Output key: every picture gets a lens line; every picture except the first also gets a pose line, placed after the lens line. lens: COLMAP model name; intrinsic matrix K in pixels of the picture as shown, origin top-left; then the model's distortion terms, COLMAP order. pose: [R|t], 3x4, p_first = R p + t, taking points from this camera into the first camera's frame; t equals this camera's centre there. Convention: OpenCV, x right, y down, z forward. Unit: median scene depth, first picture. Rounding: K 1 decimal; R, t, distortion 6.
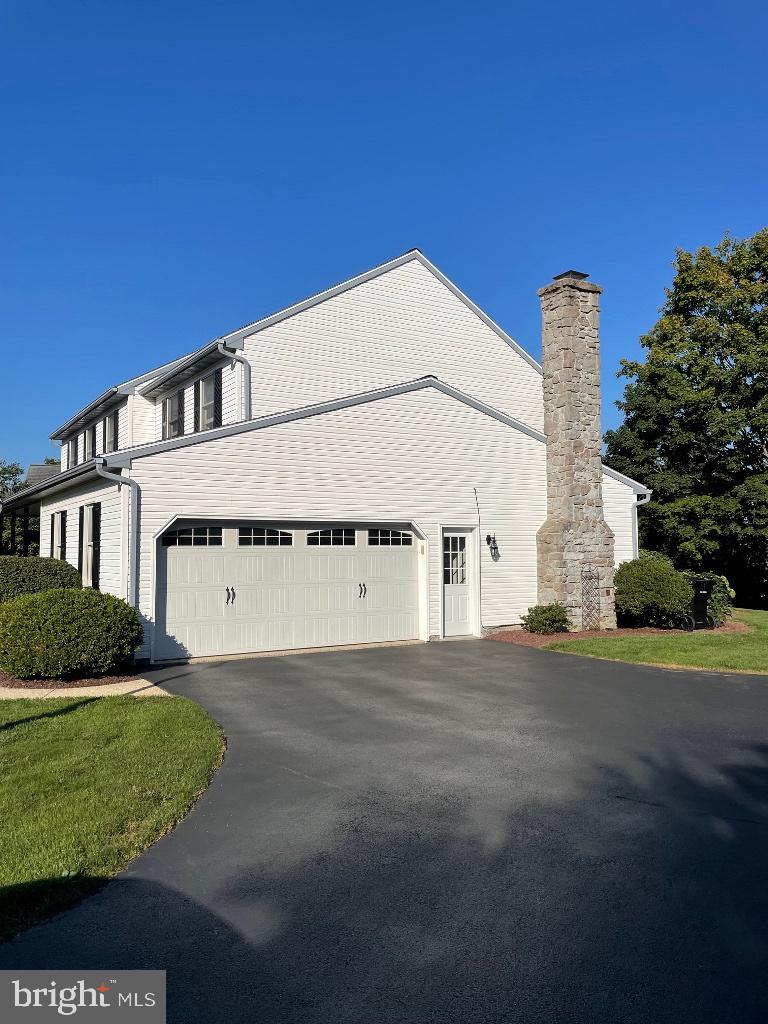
lens RADIAL K [[777.8, 0, 390.9], [0, 777.8, 512.7], [0, 0, 1]] dist [0.052368, -0.036480]
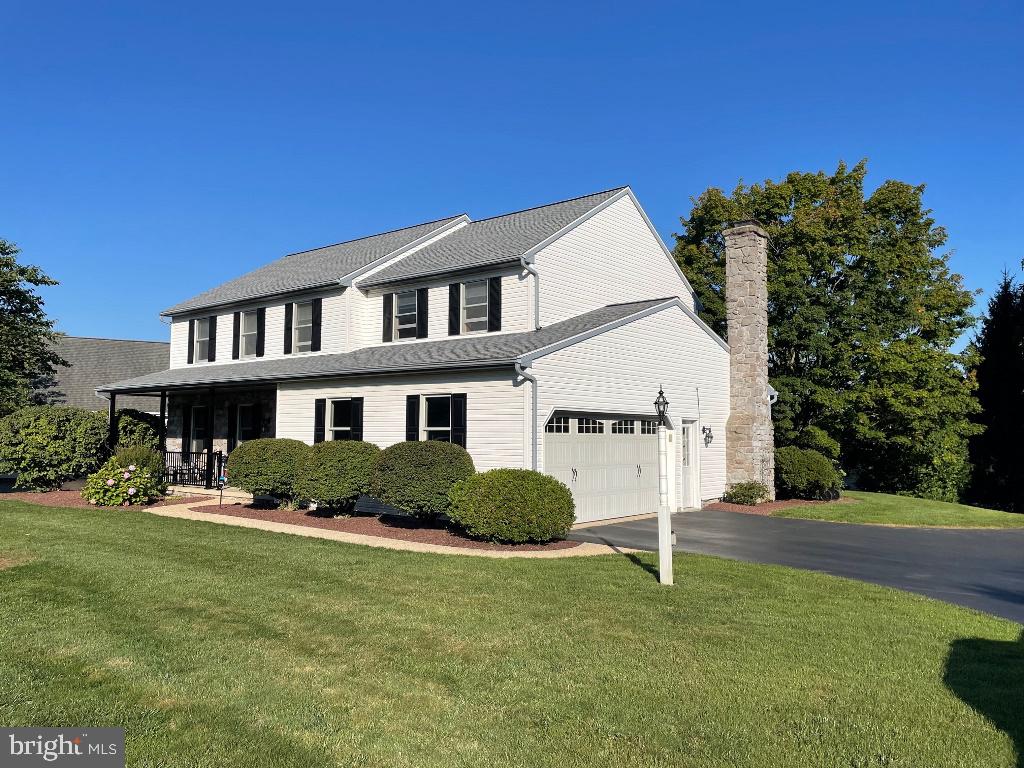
lens RADIAL K [[777.8, 0, 509.7], [0, 777.8, 382.9], [0, 0, 1]] dist [0.052368, -0.036480]
pose [[0.949617, 0.033339, 0.311634, -0.602203], [-0.028134, 0.999380, -0.021182, -0.005709], [-0.312147, 0.011347, 0.949966, -0.095670]]
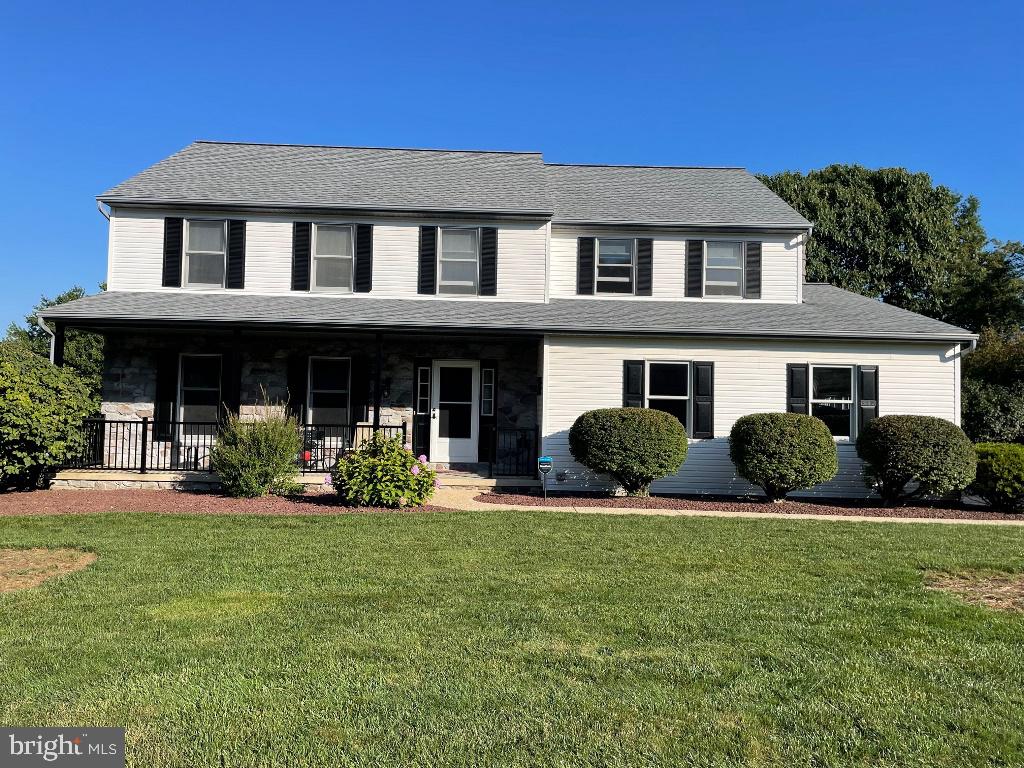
lens RADIAL K [[682.1, 0, 510.3], [0, 682.1, 383.6], [0, 0, 1]] dist [0.032223, -0.000204]
pose [[0.523790, 0.043073, 0.850758, -1.311913], [-0.066272, 0.997754, -0.009713, 0.049531], [-0.849266, -0.051294, 0.525468, 0.848452]]
